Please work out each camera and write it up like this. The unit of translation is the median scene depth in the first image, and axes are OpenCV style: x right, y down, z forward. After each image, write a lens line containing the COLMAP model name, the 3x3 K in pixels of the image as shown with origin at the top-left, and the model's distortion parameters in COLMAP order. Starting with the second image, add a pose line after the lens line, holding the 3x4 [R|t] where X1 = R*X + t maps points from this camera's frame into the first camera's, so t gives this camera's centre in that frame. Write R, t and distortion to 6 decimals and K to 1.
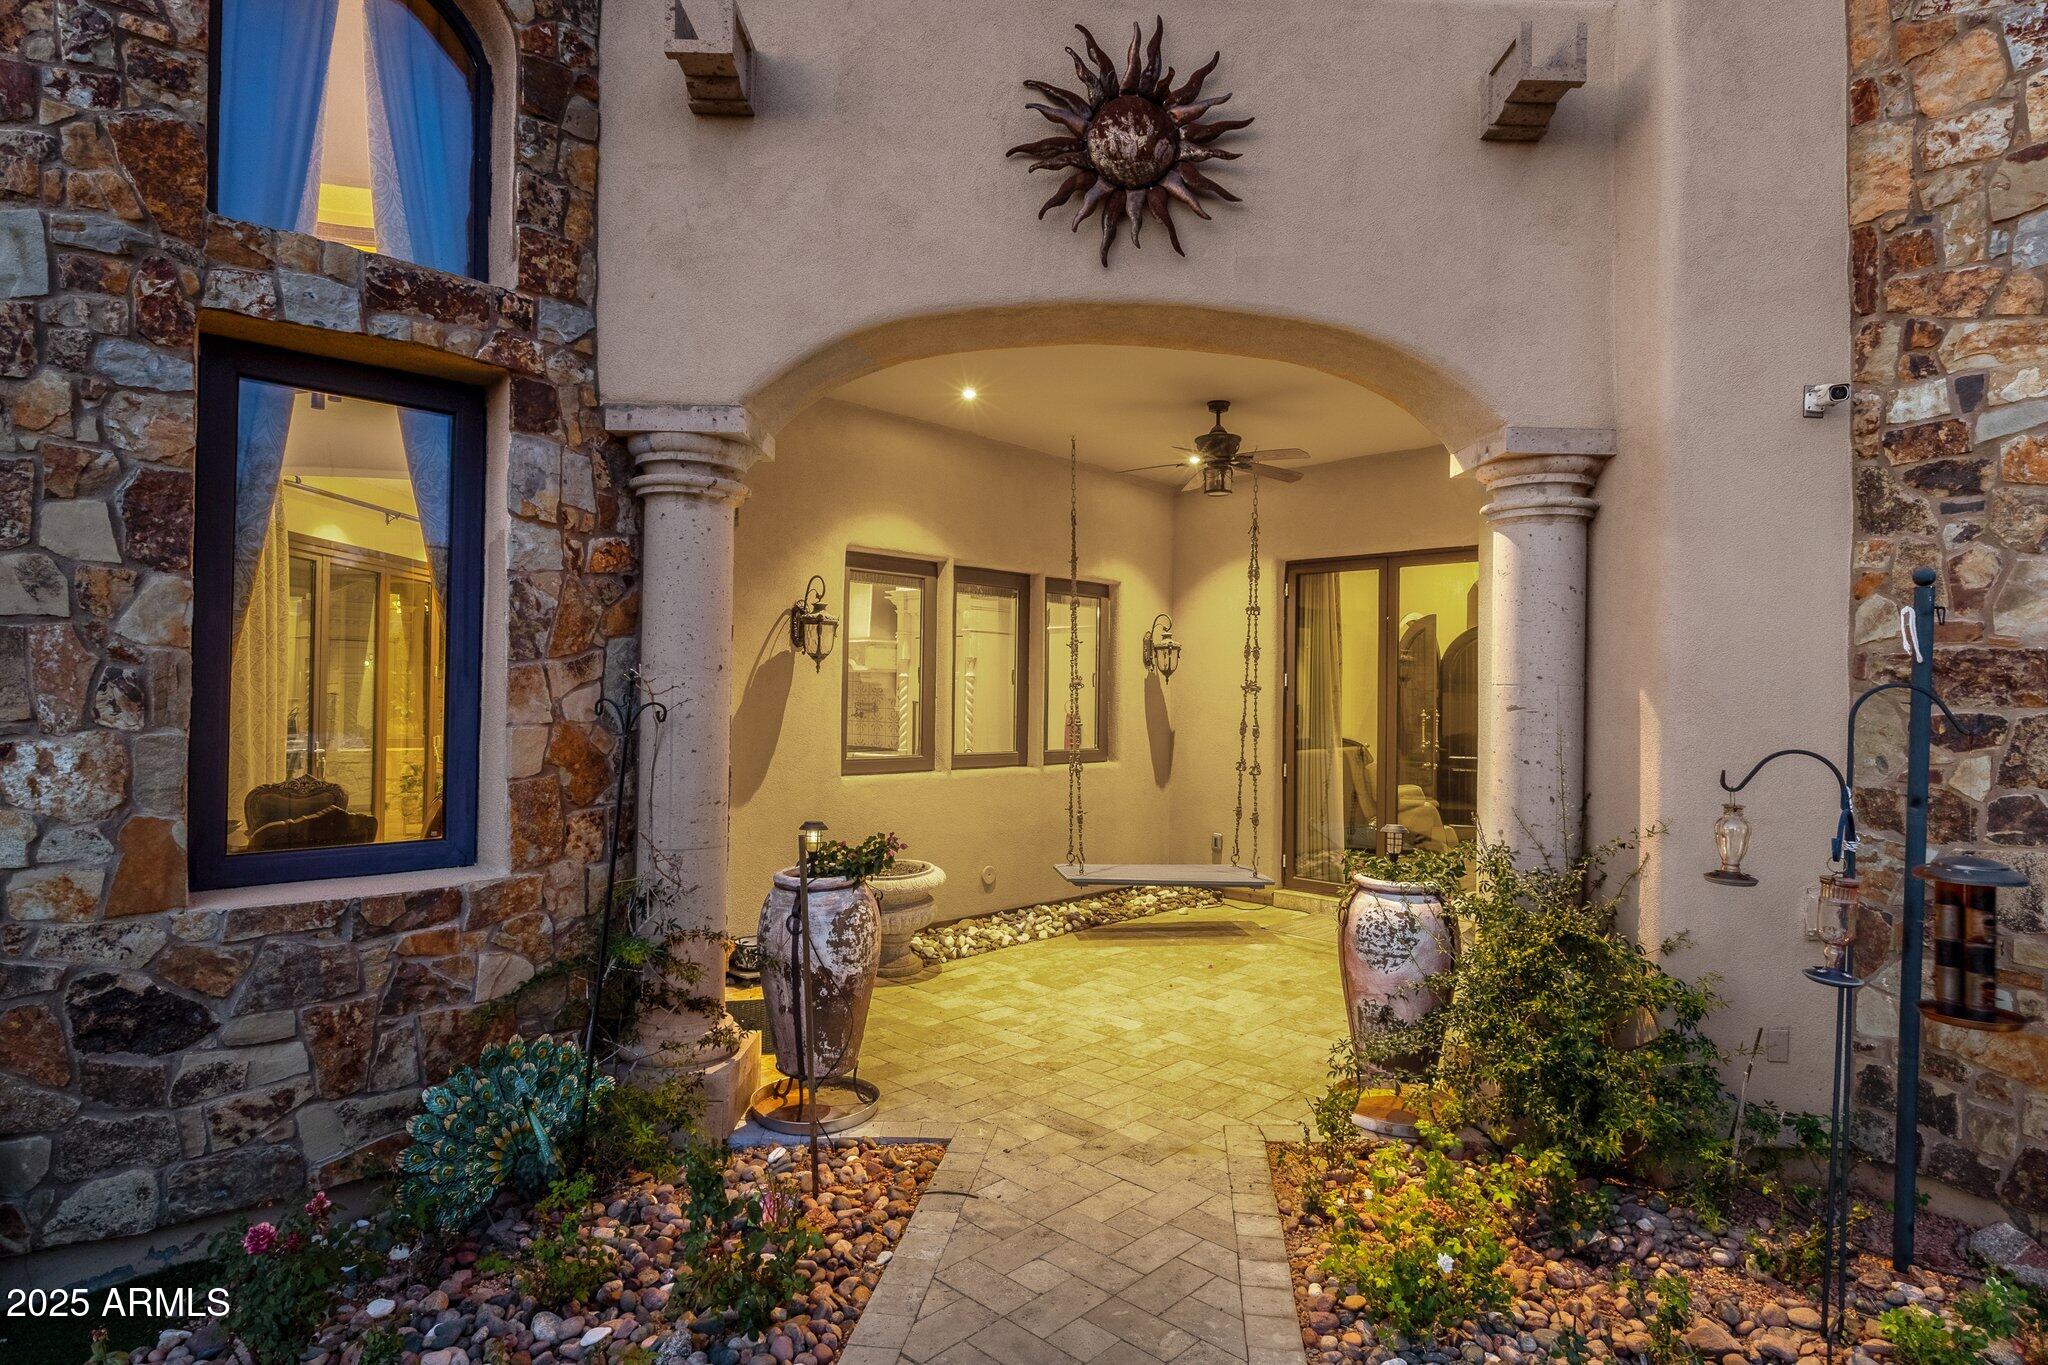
lens RADIAL K [[1114.2, 0, 1020.0], [0, 1114.2, 673.9], [0, 0, 1]] dist [0.004749, -0.002816]
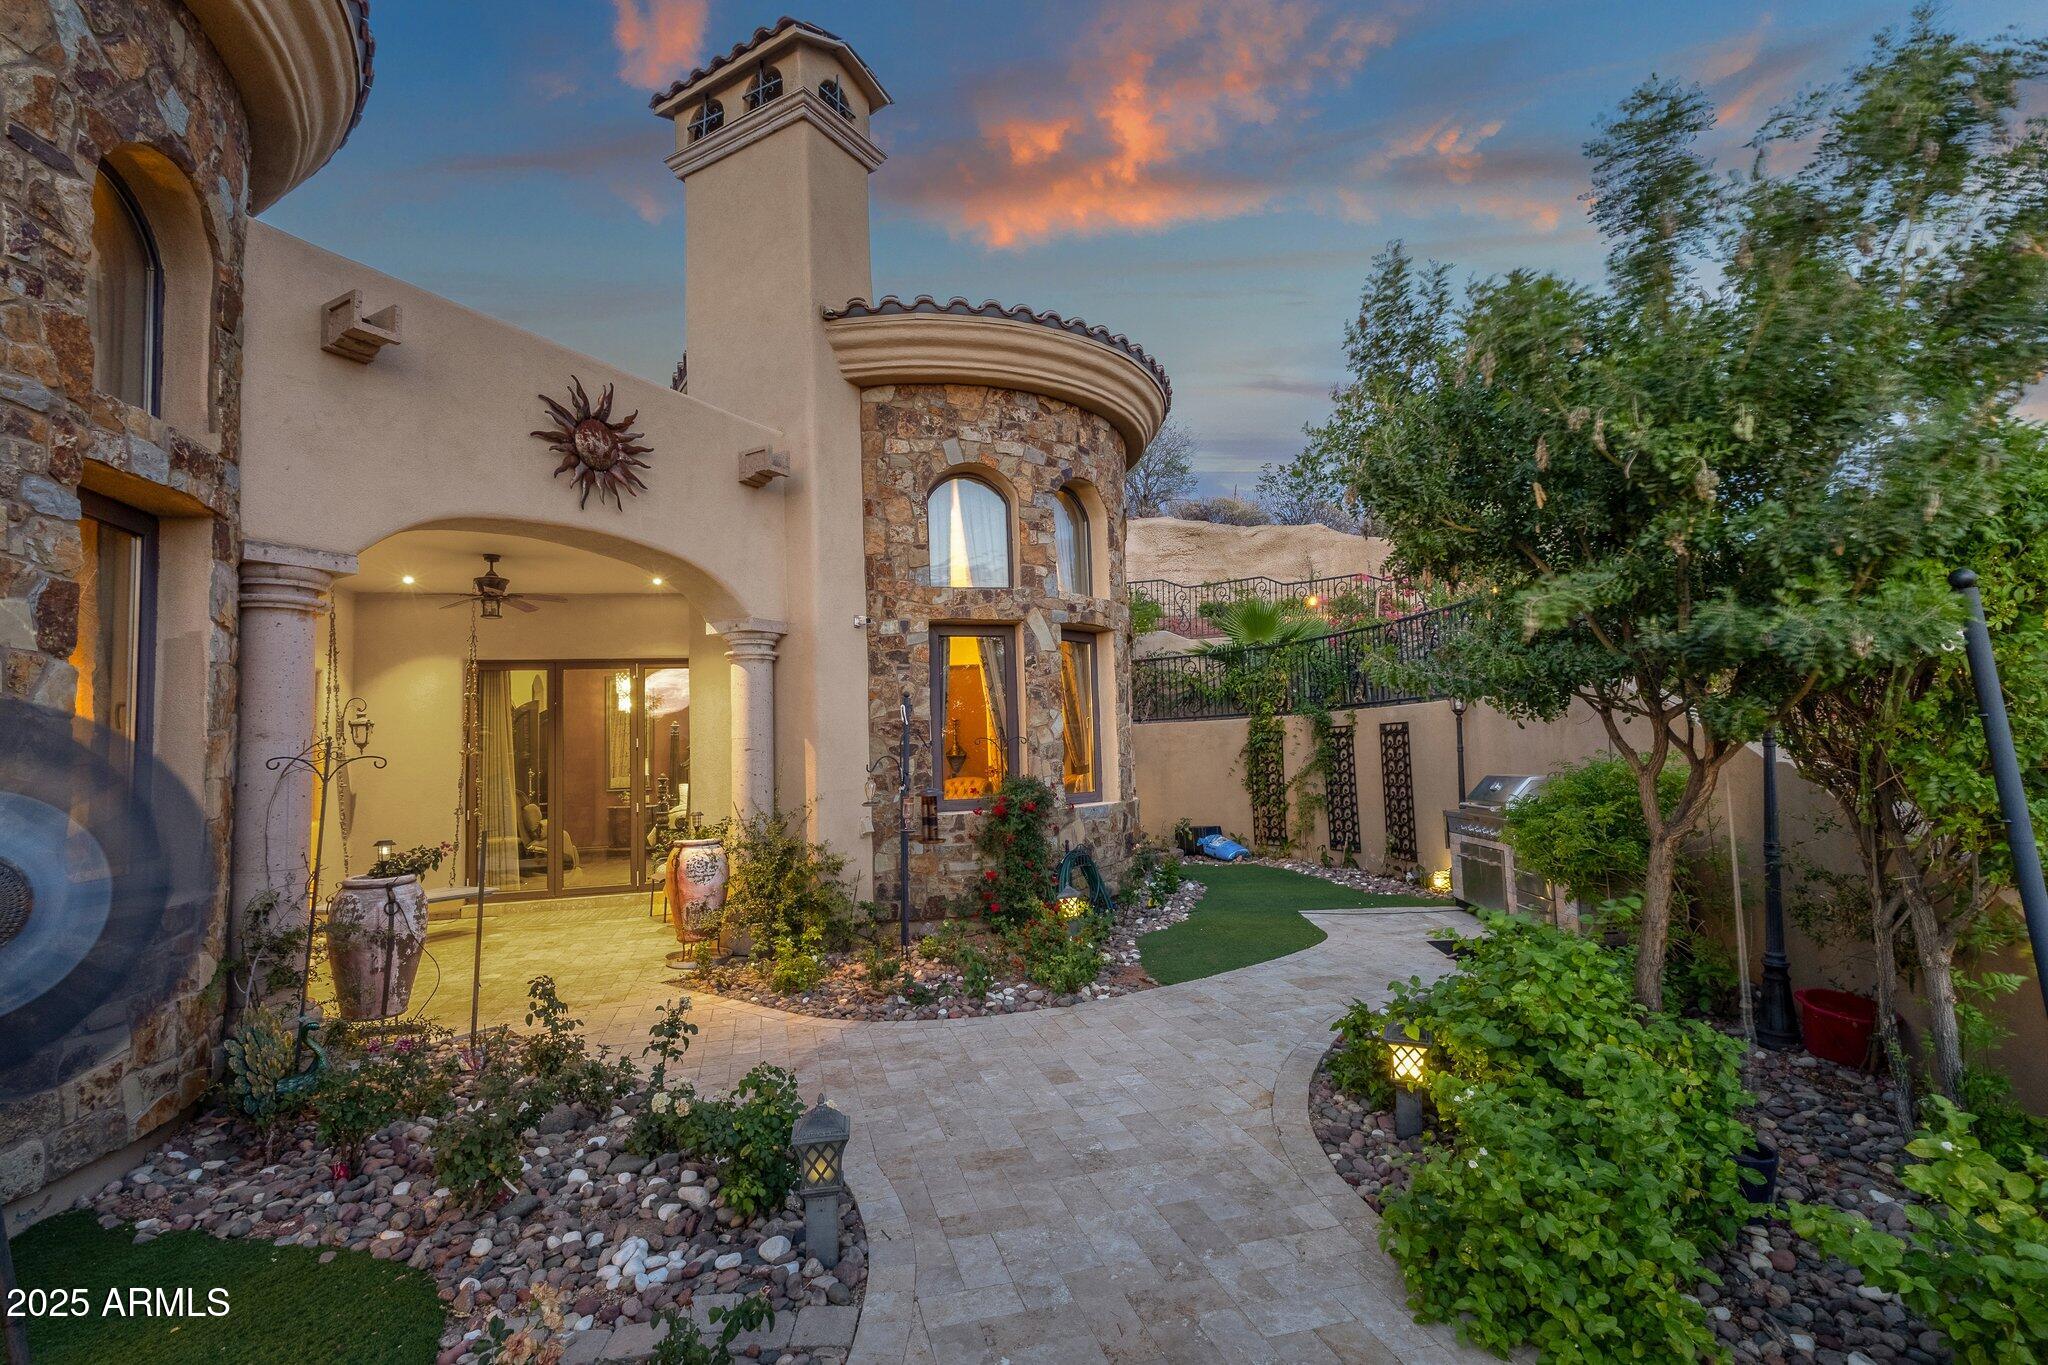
lens RADIAL K [[947.9, 0, 1015.9], [0, 947.9, 680.8], [0, 0, 1]] dist [0.012124, 0.000529]
pose [[0.524063, 0.035613, 0.850935, -0.906976], [0.028282, 0.997847, -0.059180, 0.023834], [-0.851210, 0.055080, 0.521927, -0.405462]]
